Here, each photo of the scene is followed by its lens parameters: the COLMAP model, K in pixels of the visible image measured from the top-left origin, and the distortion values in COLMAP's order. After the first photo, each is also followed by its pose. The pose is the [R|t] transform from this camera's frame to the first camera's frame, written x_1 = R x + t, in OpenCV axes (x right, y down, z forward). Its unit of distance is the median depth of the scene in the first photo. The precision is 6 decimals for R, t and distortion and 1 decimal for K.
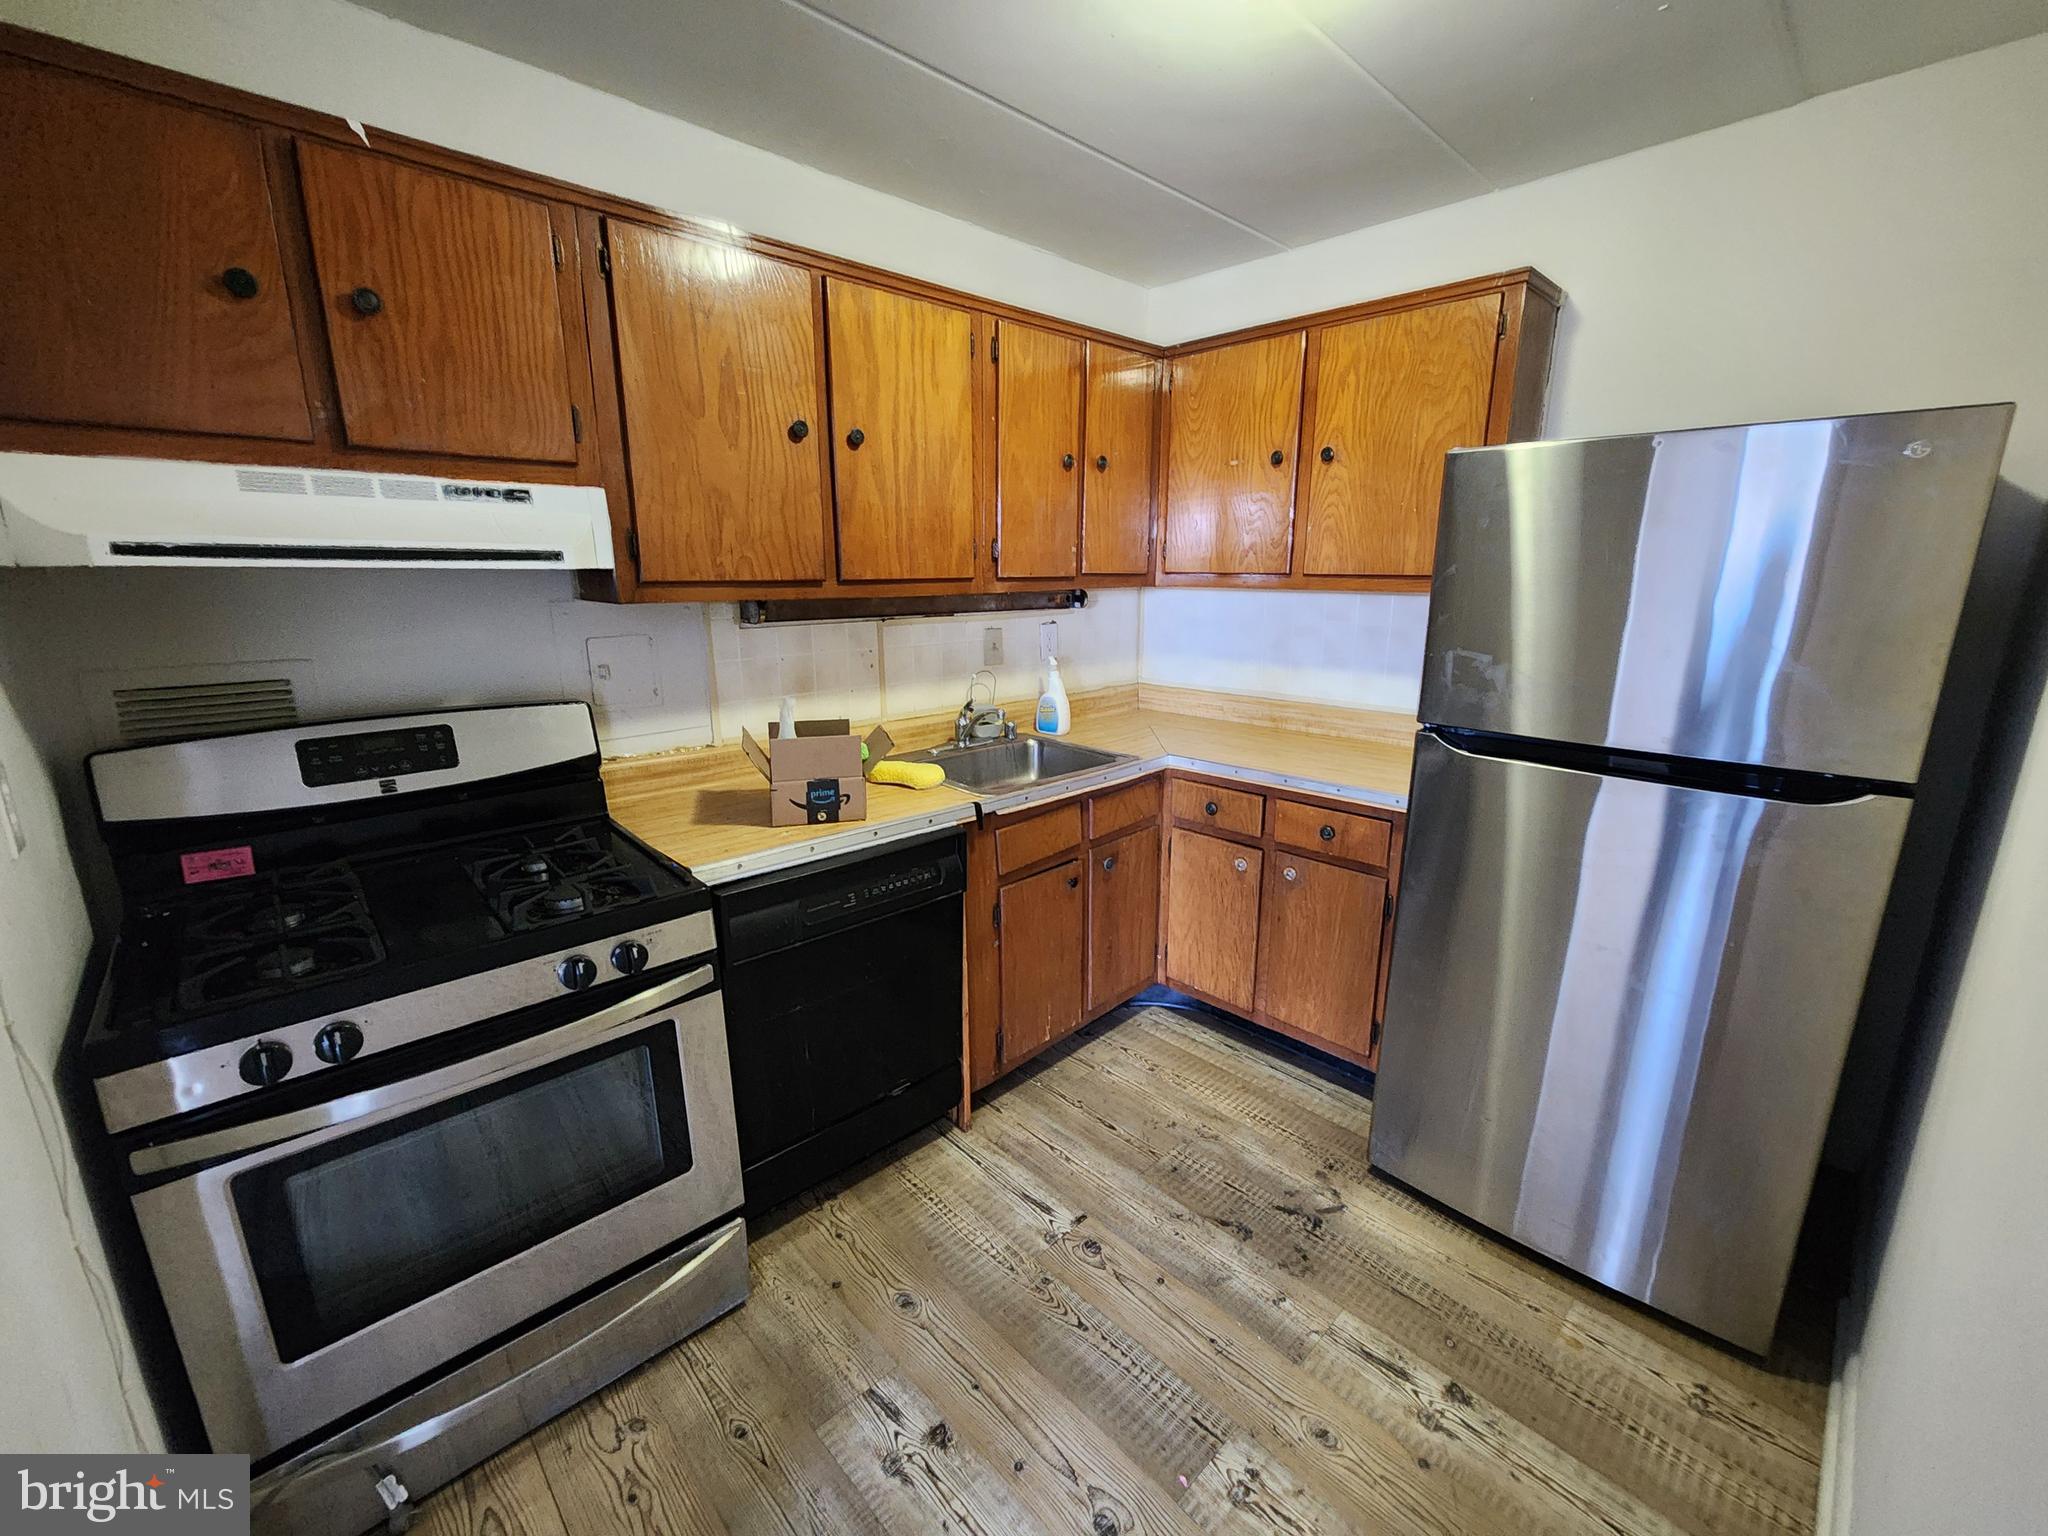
lens RADIAL K [[843.1, 0, 1021.8], [0, 843.1, 769.6], [0, 0, 1]] dist [-0.000752, -0.000098]
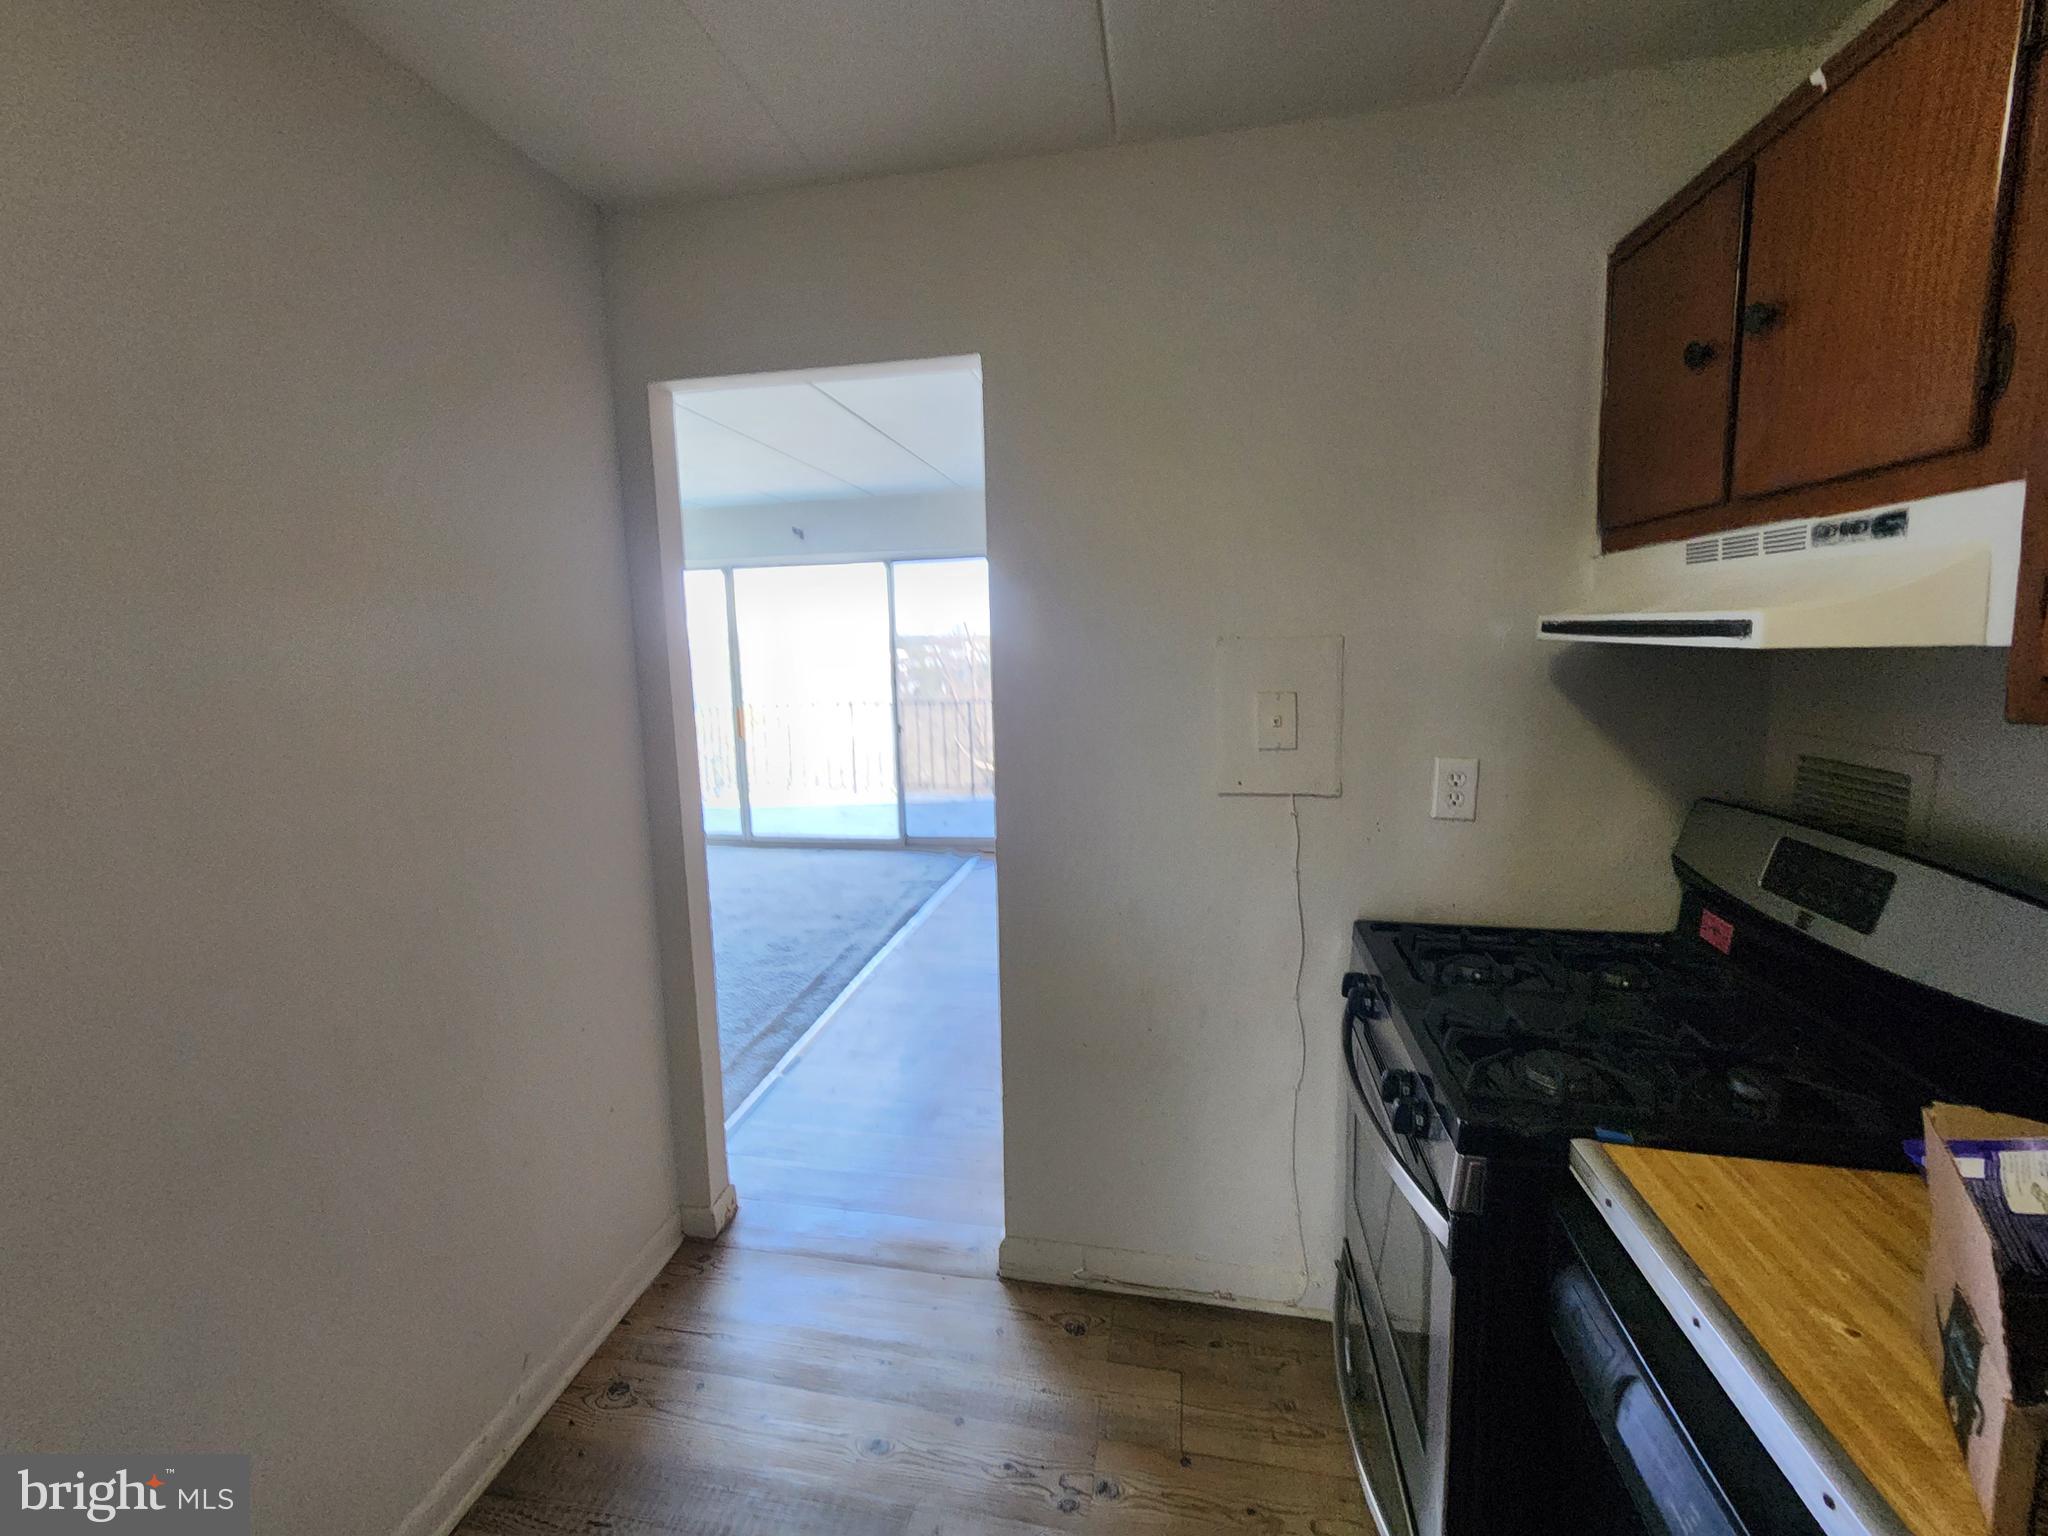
lens RADIAL K [[843.1, 0, 1014.2], [0, 843.1, 753.7], [0, 0, 1]] dist [-0.000752, -0.000098]
pose [[-0.807820, 0.098753, -0.581097, 0.268226], [-0.114952, 0.940541, 0.319639, -0.300649], [0.578111, 0.325009, -0.748436, 1.172946]]
